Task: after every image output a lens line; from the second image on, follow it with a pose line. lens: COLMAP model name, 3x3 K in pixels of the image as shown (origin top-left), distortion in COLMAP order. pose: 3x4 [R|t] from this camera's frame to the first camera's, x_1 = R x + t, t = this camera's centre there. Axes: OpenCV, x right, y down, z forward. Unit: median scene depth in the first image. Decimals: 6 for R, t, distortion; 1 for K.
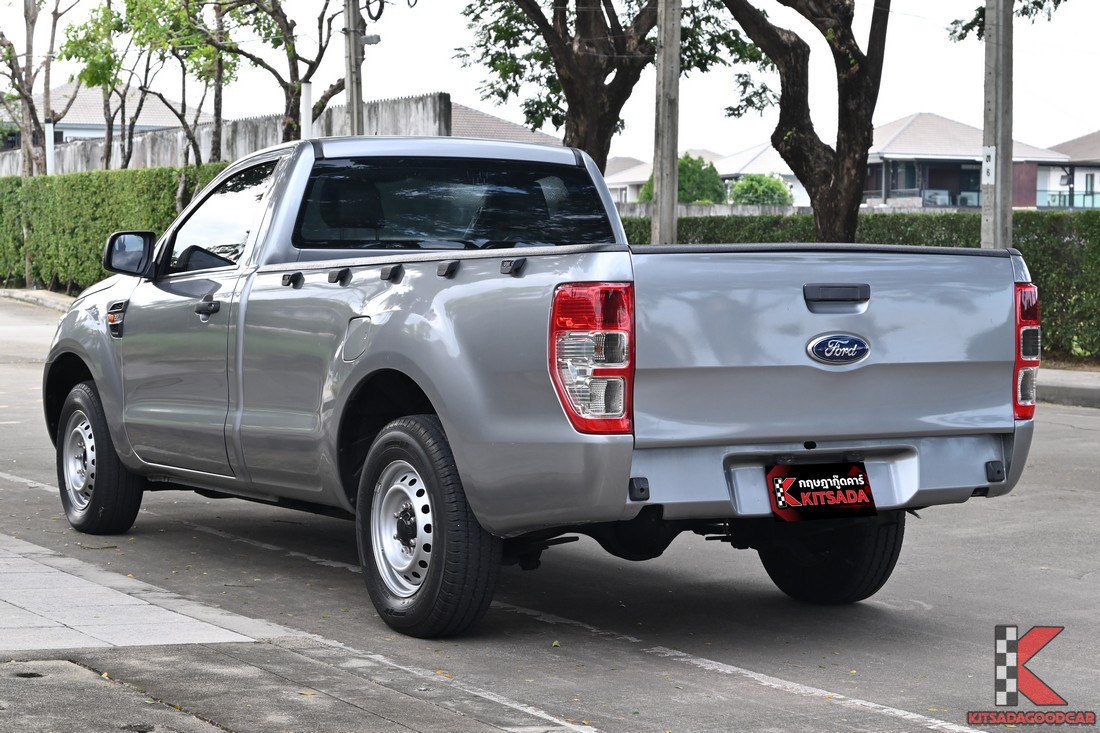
lens RADIAL K [[2449.5, 0, 550.0], [0, 2449.5, 366.5], [0, 0, 1]] dist [-0.018313, 0.118148]
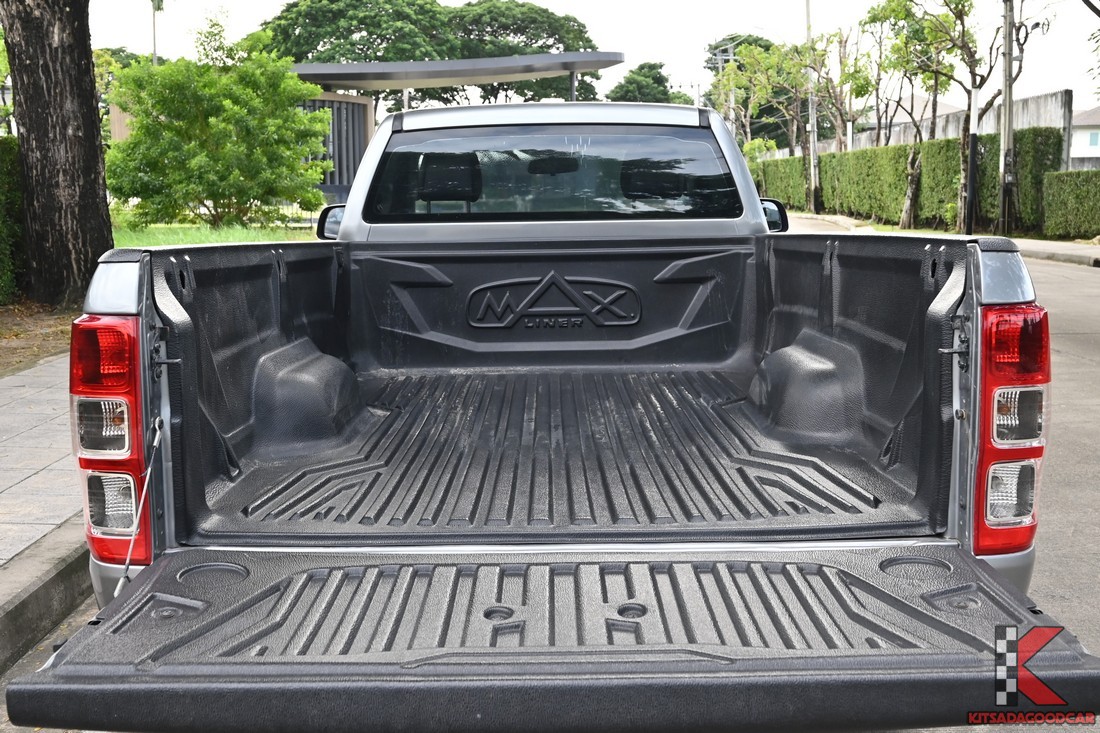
lens RADIAL K [[1146.3, 0, 550.0], [0, 1146.3, 366.5], [0, 0, 1]] dist [-0.014842, -0.022198]
pose [[0.854165, 0.057408, -0.516824, 0.202927], [-0.002381, 0.994309, 0.106511, -0.039958], [0.519997, -0.089747, 0.849440, 0.631744]]
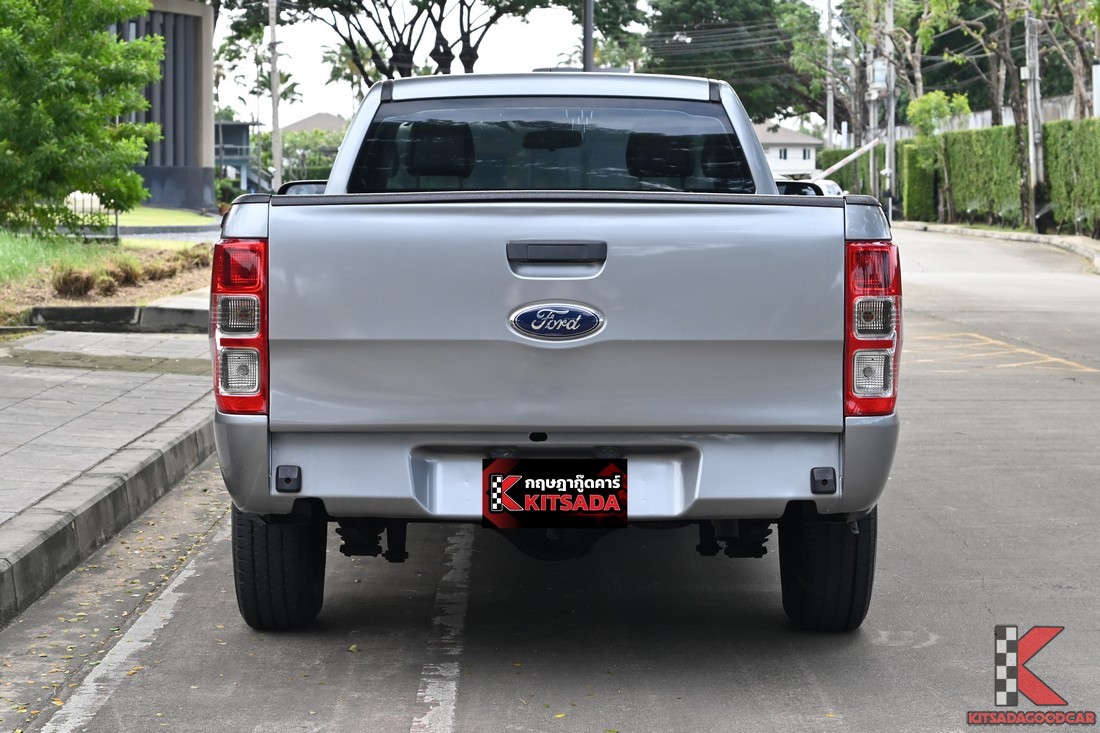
lens RADIAL K [[2457.4, 0, 469.1], [0, 2457.4, 365.5], [0, 0, 1]] dist [-0.589067, 3.987229]
pose [[0.838403, 0.029018, -0.544278, 0.435056], [-0.016153, 0.999466, 0.028404, -0.012020], [0.544812, -0.015022, 0.838424, 0.245973]]
